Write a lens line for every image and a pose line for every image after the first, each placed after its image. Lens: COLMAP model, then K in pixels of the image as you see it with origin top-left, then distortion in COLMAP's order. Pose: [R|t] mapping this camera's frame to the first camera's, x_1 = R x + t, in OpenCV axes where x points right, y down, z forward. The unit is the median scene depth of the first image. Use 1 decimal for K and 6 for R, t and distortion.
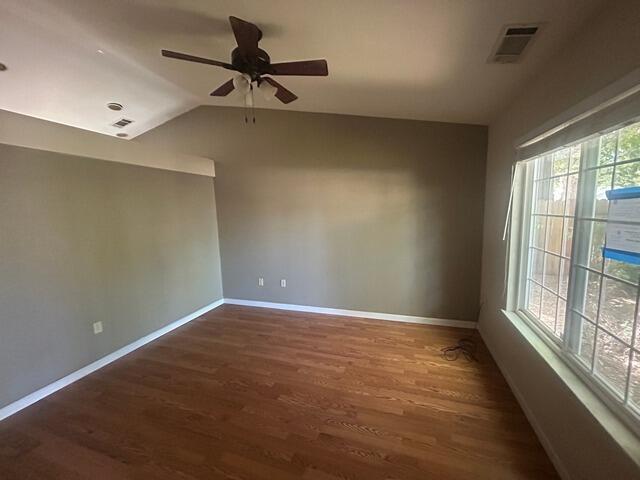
lens RADIAL K [[257.9, 0, 320.0], [0, 257.9, 240.0], [0, 0, 1]] dist [-0.000352, 0.000563]
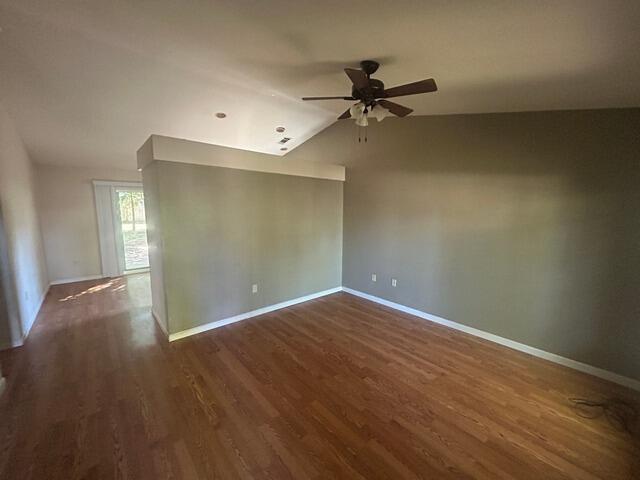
lens RADIAL K [[257.9, 0, 320.0], [0, 257.9, 240.0], [0, 0, 1]] dist [-0.000352, 0.000563]
pose [[0.868304, 0.104348, -0.484932, 0.127392], [-0.098103, 0.994438, 0.038323, -0.021555], [0.486234, 0.014298, 0.873712, -0.088027]]
